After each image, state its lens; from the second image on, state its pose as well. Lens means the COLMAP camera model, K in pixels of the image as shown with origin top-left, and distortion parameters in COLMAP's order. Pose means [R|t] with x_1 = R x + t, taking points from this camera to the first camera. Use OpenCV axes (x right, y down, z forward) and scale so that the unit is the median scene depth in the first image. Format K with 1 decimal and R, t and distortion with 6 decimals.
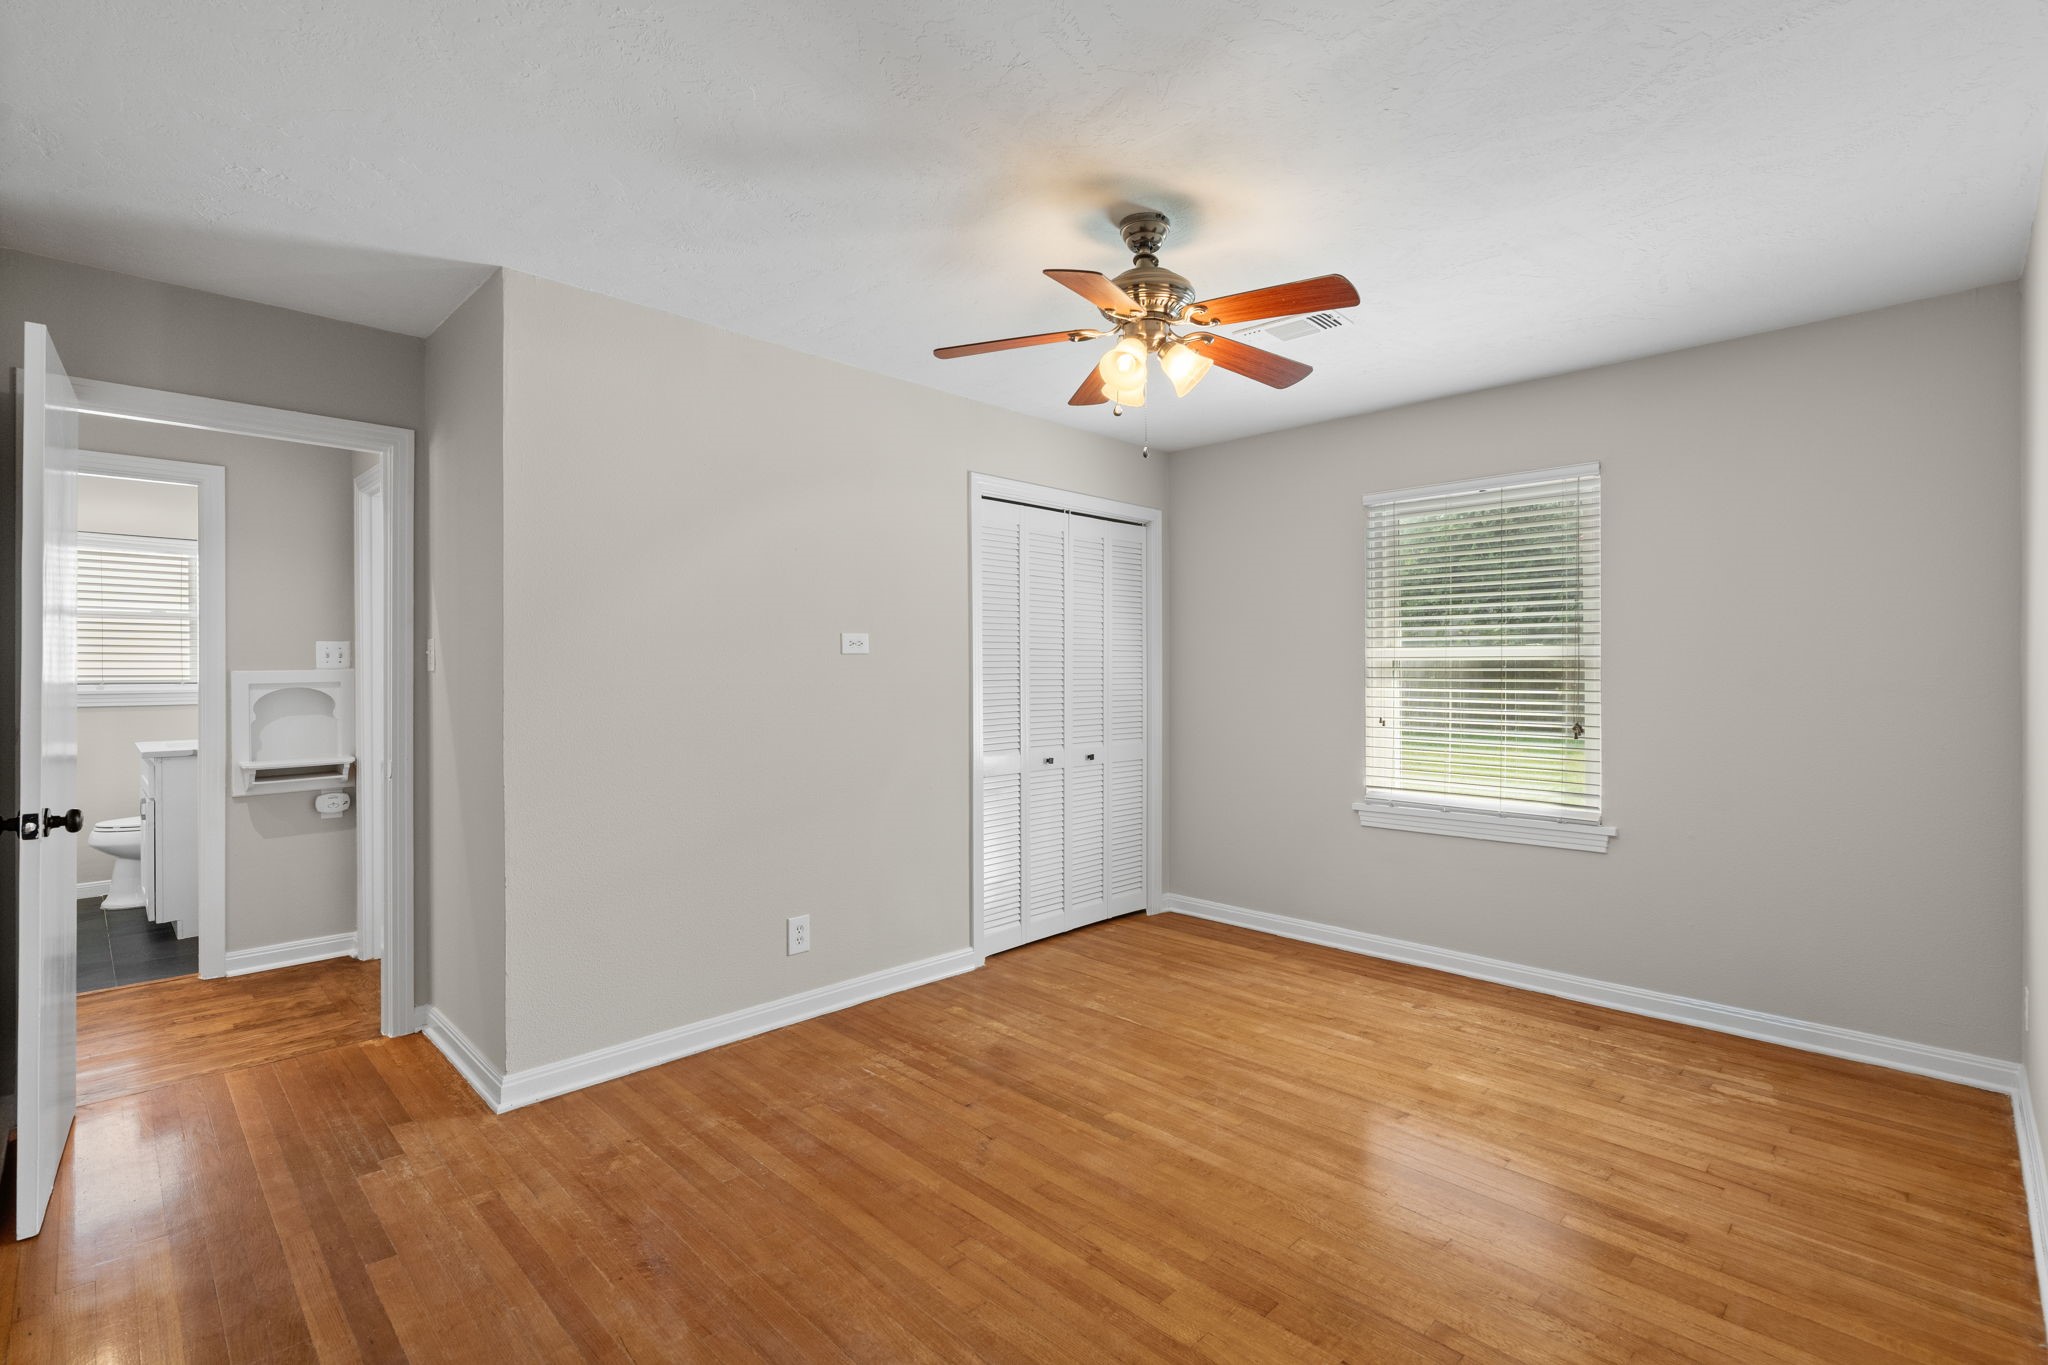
lens RADIAL K [[923.2, 0, 1024.0], [0, 923.2, 682.5], [0, 0, 1]] dist [-0.002671, 0.000076]
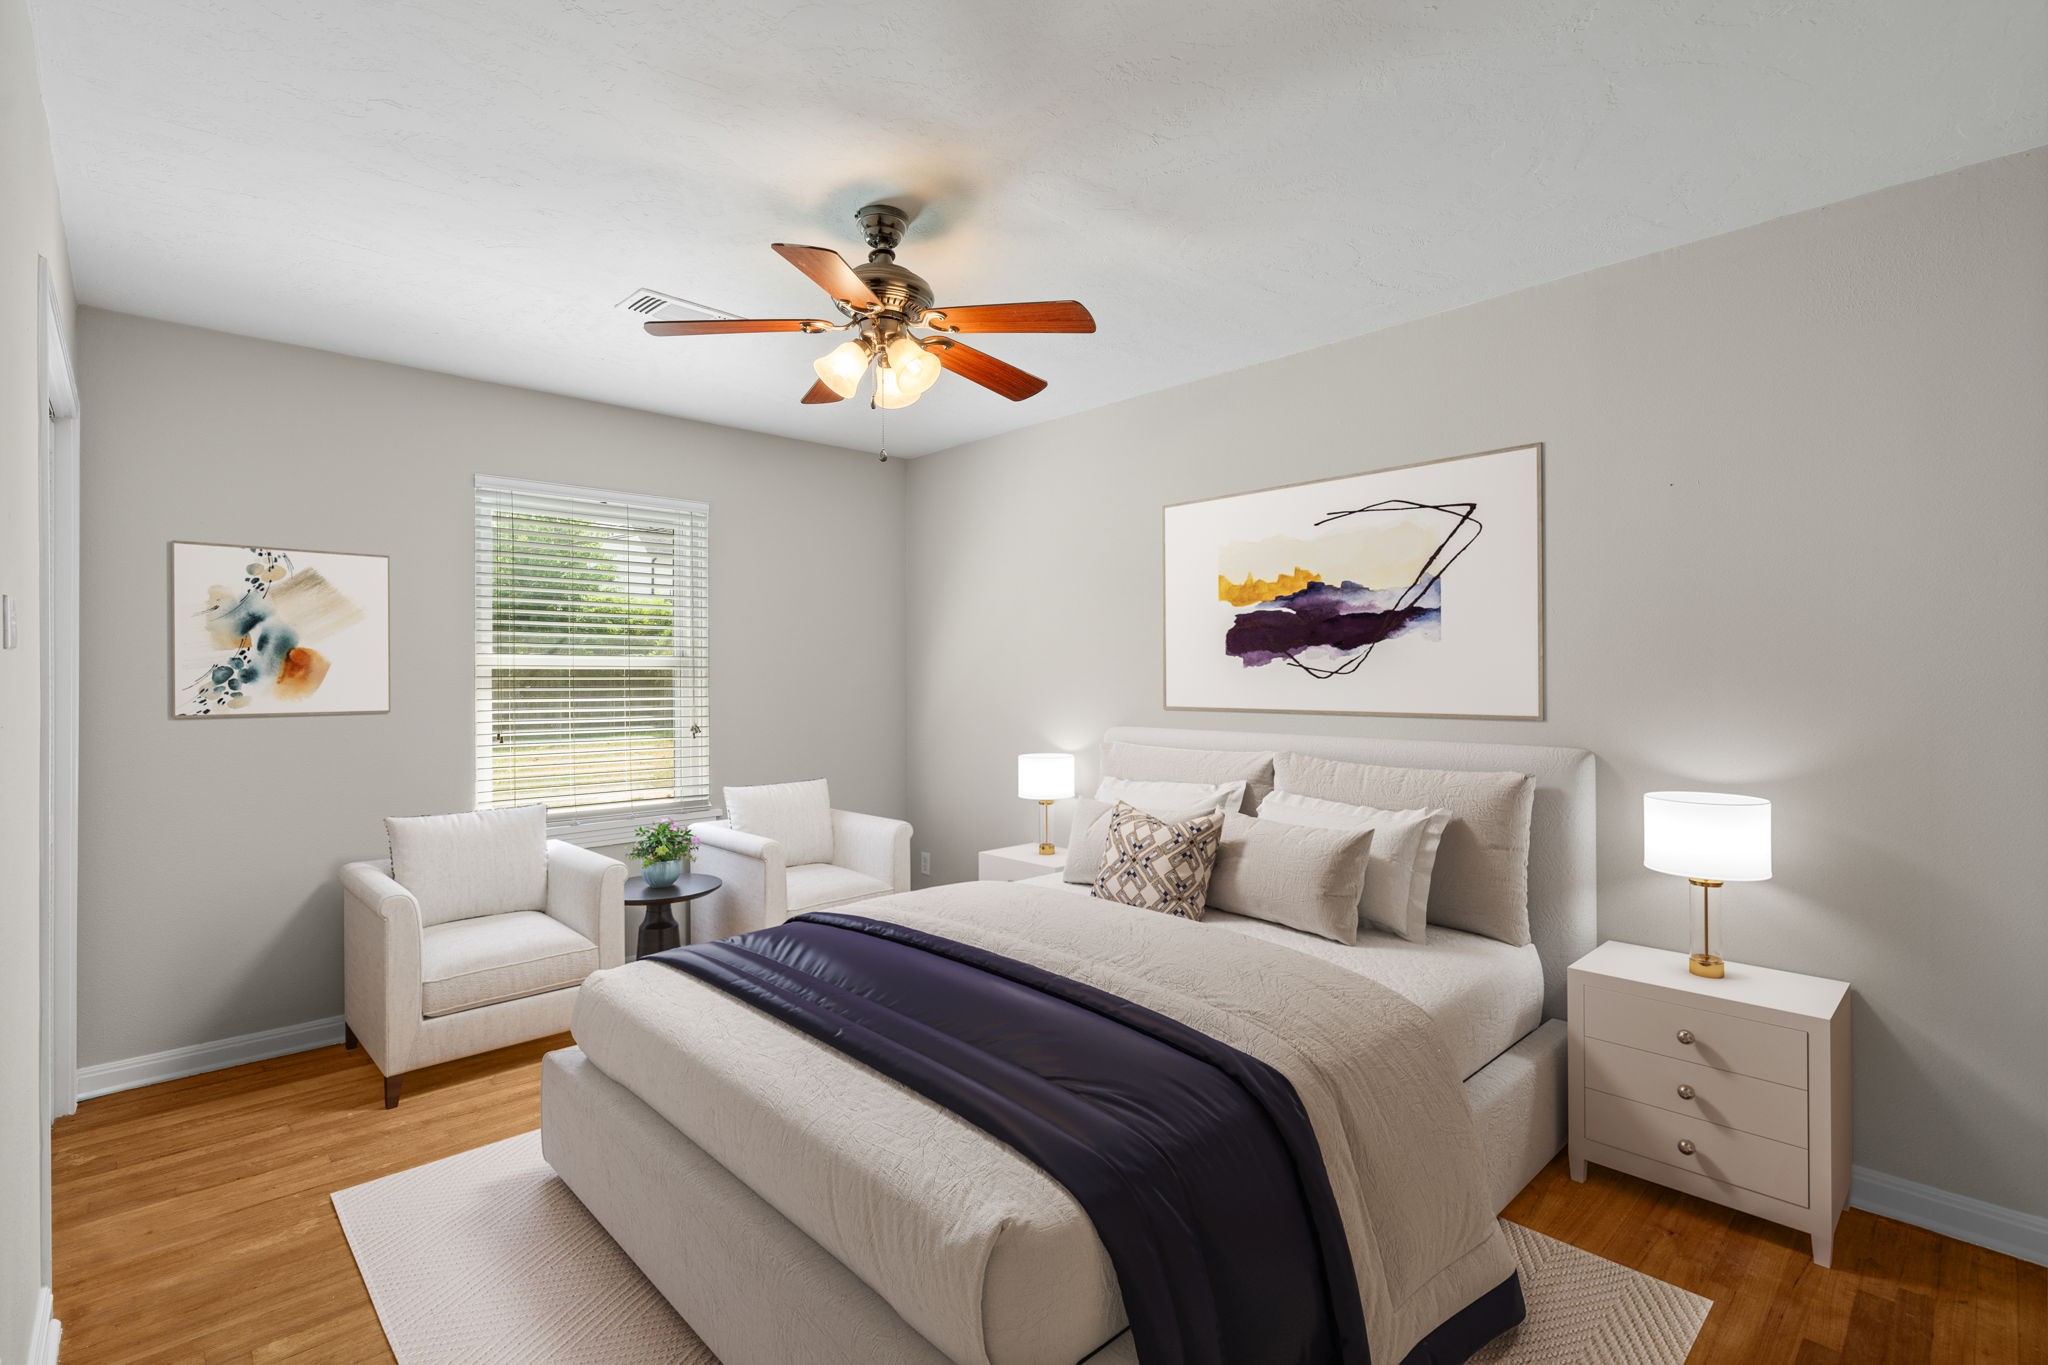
lens RADIAL K [[923.2, 0, 1024.0], [0, 923.2, 682.5], [0, 0, 1]] dist [-0.002671, 0.000076]
pose [[0.039424, -0.009247, 0.999180, -0.496578], [0.014319, 0.999860, 0.008688, -0.011974], [-0.999120, 0.013965, 0.039551, 0.493218]]
